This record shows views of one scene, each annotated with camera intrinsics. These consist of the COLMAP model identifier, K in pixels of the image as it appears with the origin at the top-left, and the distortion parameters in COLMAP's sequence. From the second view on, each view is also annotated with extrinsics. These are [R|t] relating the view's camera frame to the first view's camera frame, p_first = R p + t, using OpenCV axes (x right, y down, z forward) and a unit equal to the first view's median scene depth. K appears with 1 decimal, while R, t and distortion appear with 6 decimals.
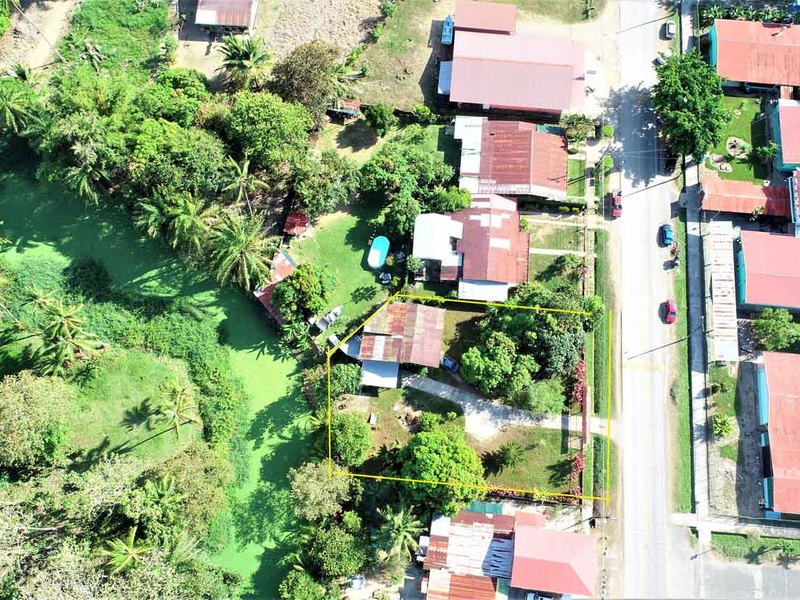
lens RADIAL K [[713.3, 0, 401.6], [0, 713.3, 297.7], [0, 0, 1]] dist [0.005284, -0.025714]
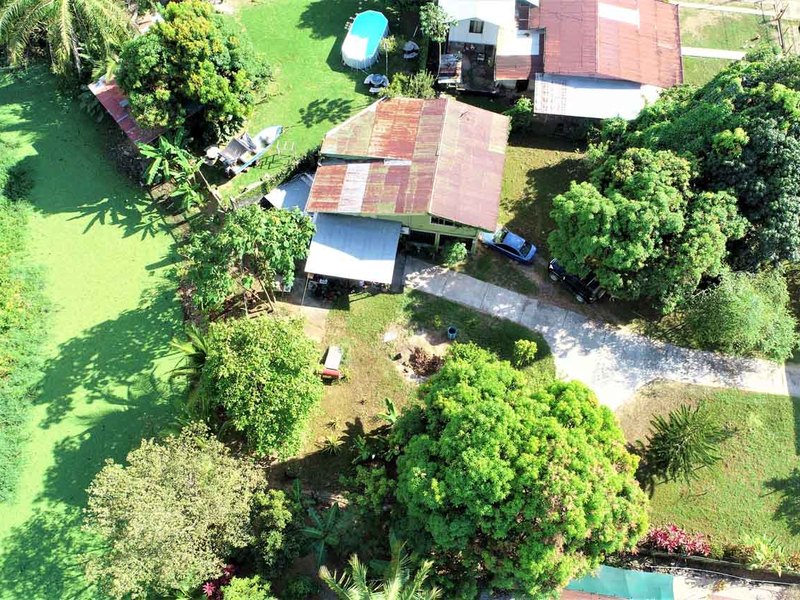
lens RADIAL K [[713.3, 0, 402.2], [0, 713.3, 298.3], [0, 0, 1]] dist [0.005284, -0.025714]
pose [[0.999487, 0.031911, -0.002797, 0.000094], [-0.031967, 0.987992, -0.151165, 0.195335], [-0.002061, 0.151177, 0.988505, 0.578061]]
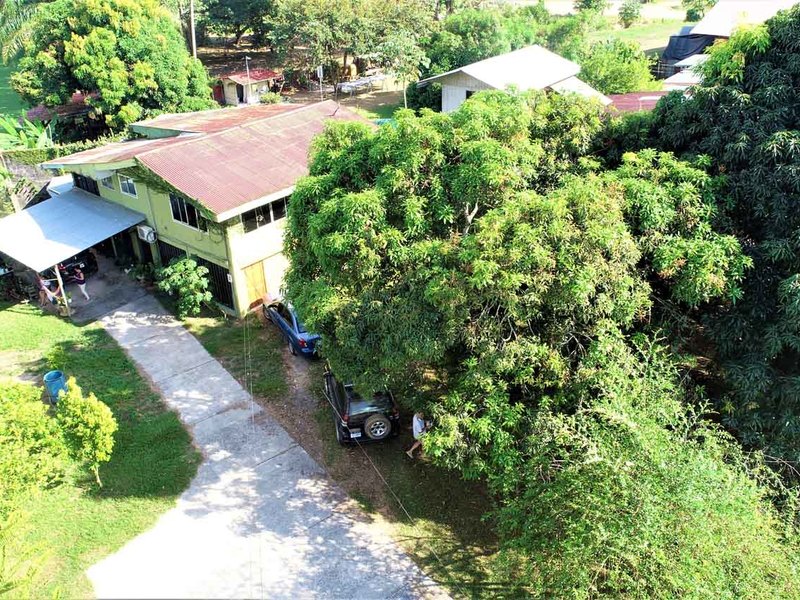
lens RADIAL K [[713.3, 0, 392.3], [0, 713.3, 301.3], [0, 0, 1]] dist [0.005284, -0.025714]
pose [[0.831600, 0.240519, -0.500592, 0.197665], [-0.512789, 0.678678, -0.525779, 0.191663], [0.213281, 0.693936, 0.687724, 0.860448]]
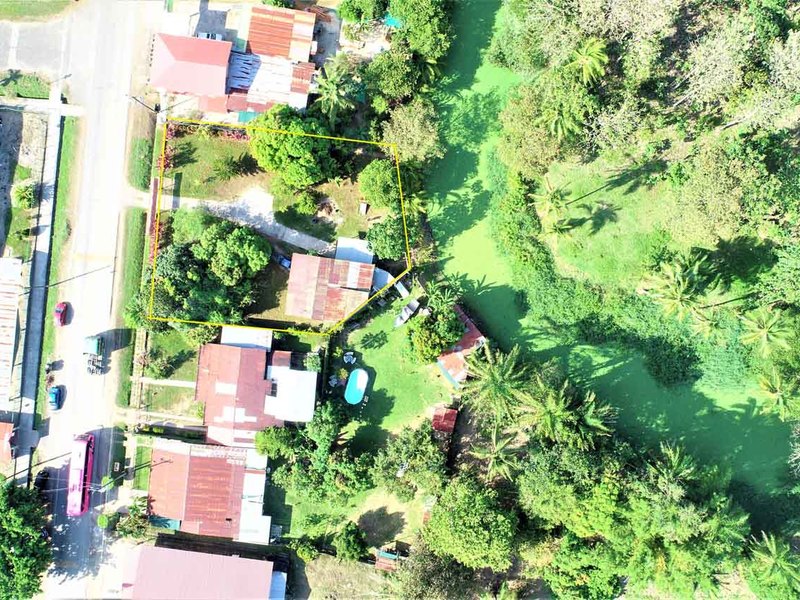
lens RADIAL K [[713.3, 0, 404.2], [0, 713.3, 304.0], [0, 0, 1]] dist [0.005284, -0.025714]
pose [[-0.998686, -0.020277, 0.047073, -0.144690], [0.032332, -0.961864, 0.271609, -0.225265], [0.039770, 0.272774, 0.961256, 0.075823]]
